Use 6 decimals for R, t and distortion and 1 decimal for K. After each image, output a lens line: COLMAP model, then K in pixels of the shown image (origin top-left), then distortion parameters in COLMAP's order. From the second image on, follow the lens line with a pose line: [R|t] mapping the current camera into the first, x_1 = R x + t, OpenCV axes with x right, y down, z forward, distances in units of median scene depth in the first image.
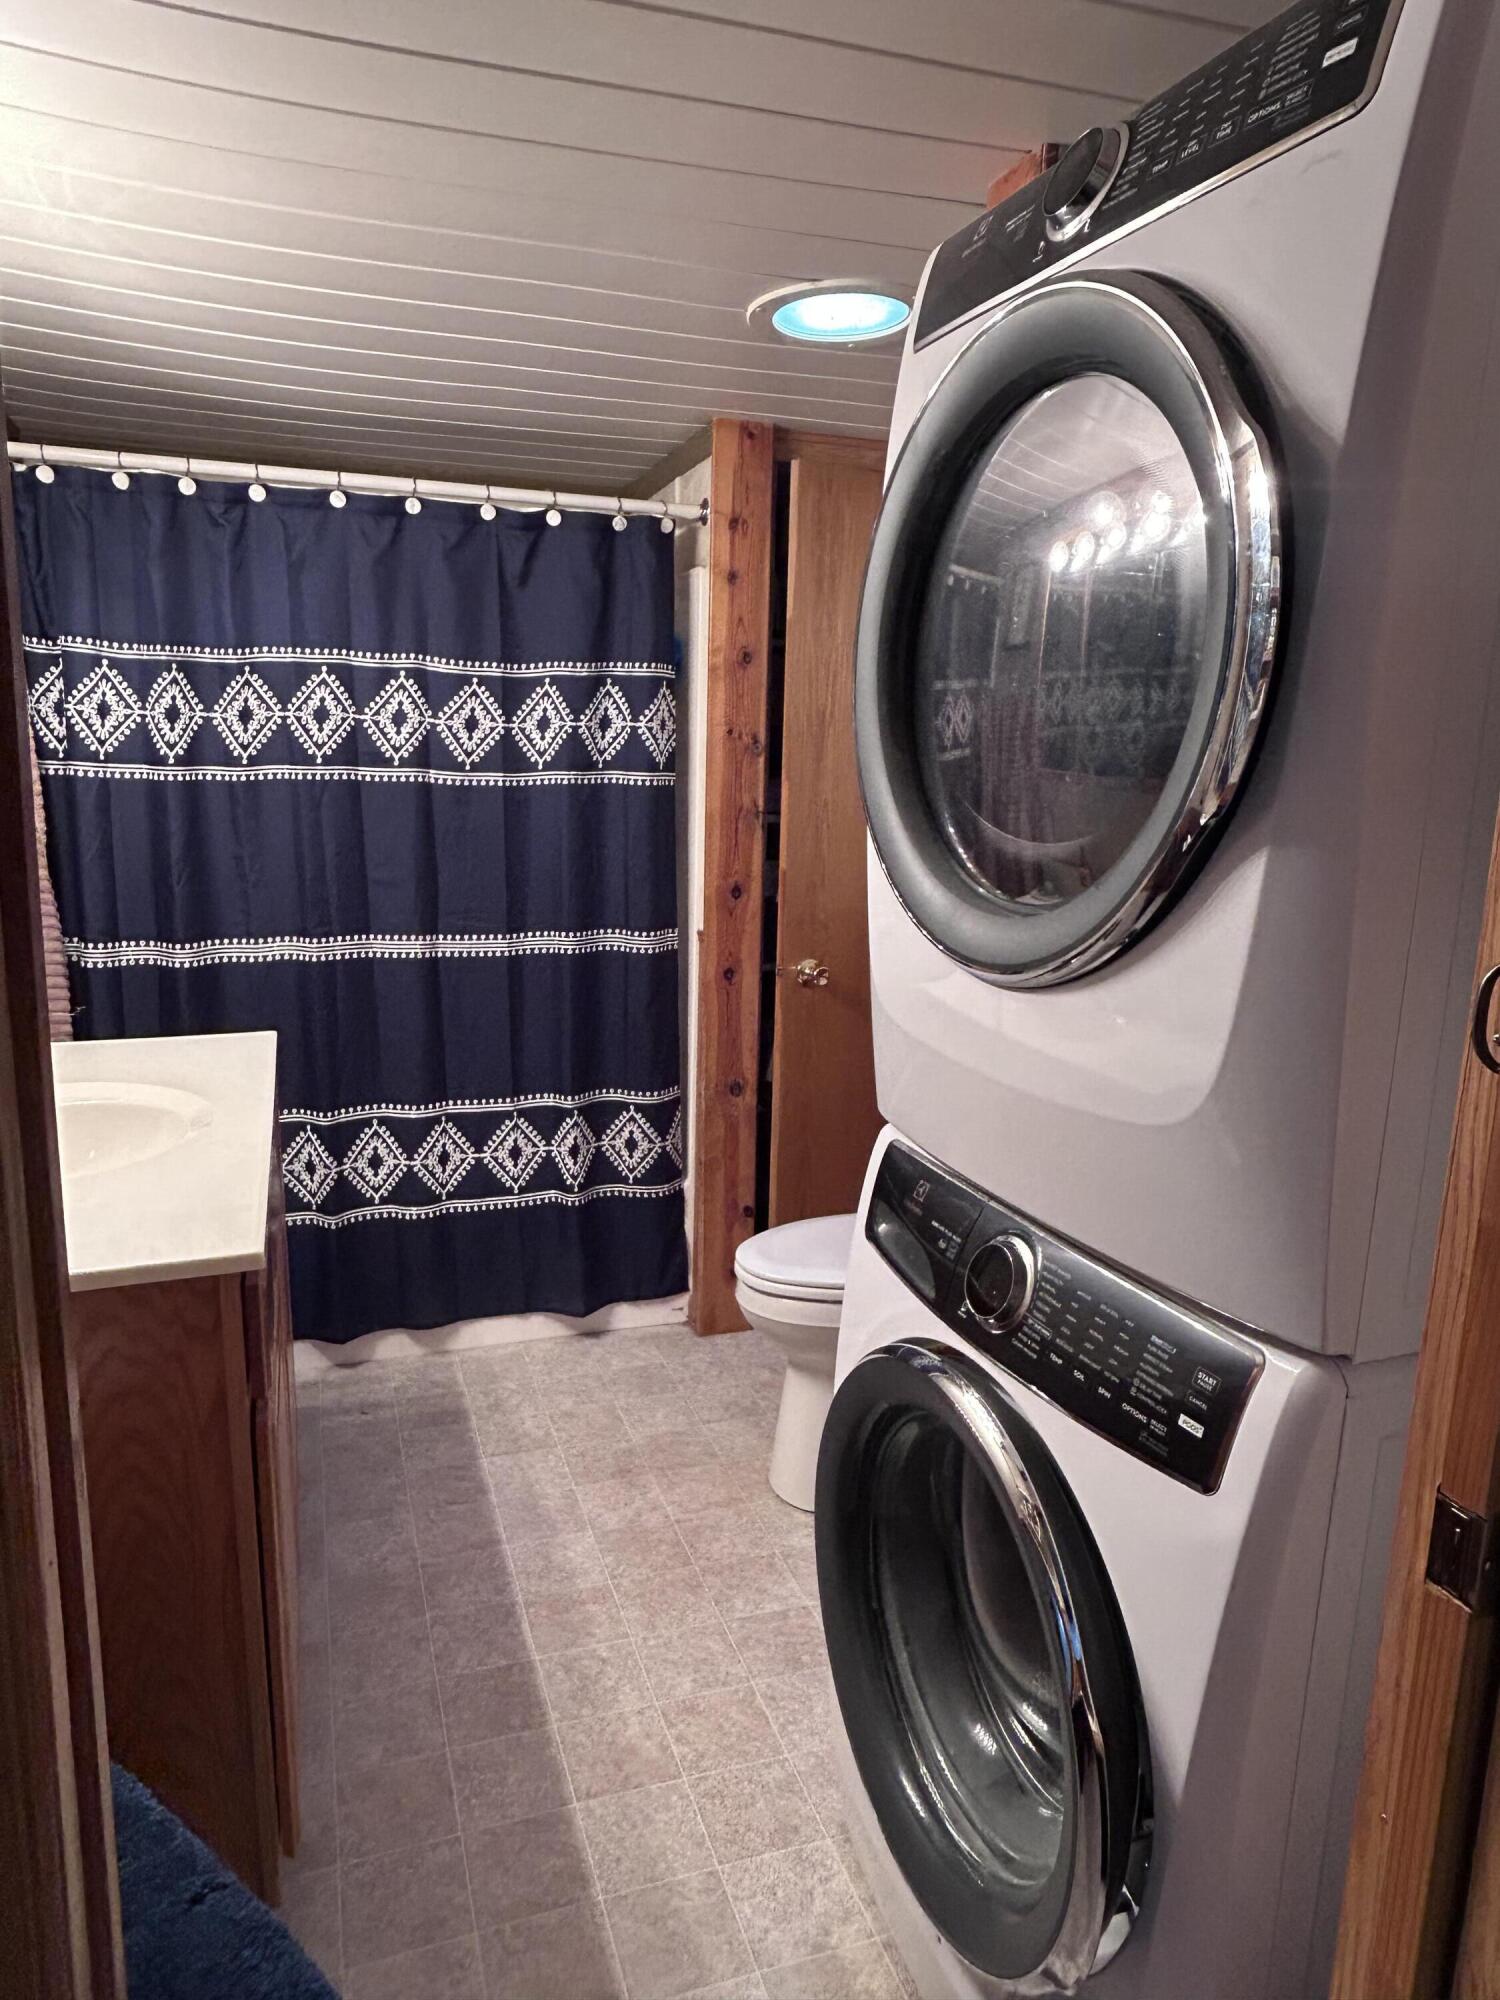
lens RADIAL K [[1214.5, 0, 750.0], [0, 1214.5, 1000.0], [0, 0, 1]] dist [-0.000452, -0.028064]
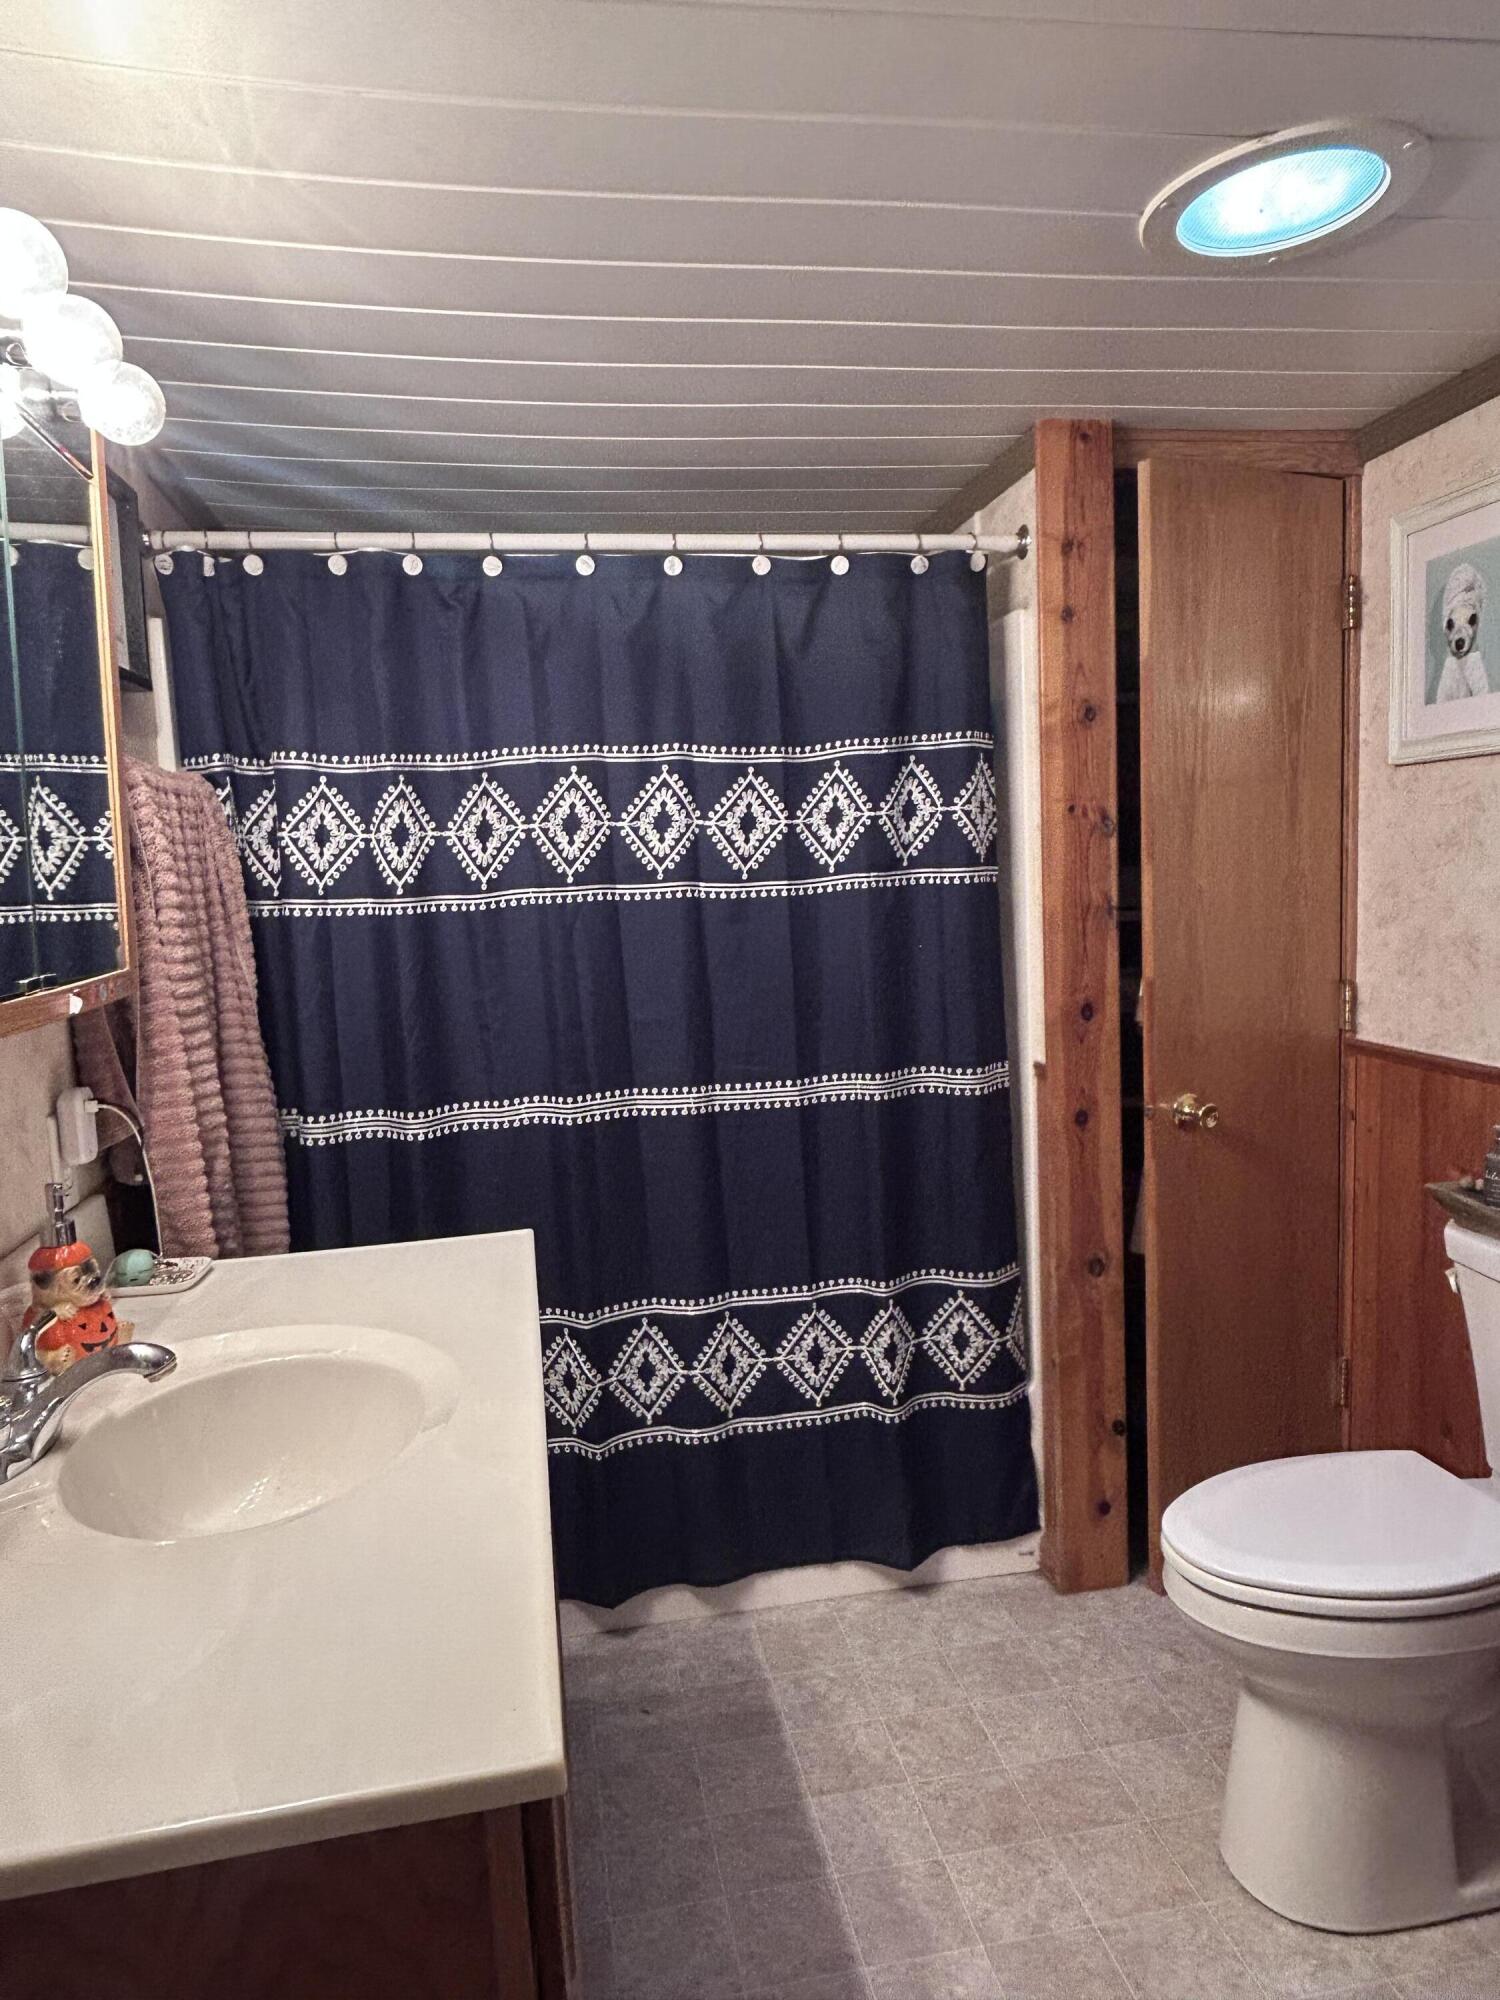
lens RADIAL K [[1214.5, 0, 750.0], [0, 1214.5, 1000.0], [0, 0, 1]] dist [-0.000452, -0.028064]
pose [[0.984443, -0.053269, -0.167434, -0.096951], [0.037795, 0.994828, -0.094281, -0.032925], [0.171591, 0.086486, 0.981365, 0.211345]]
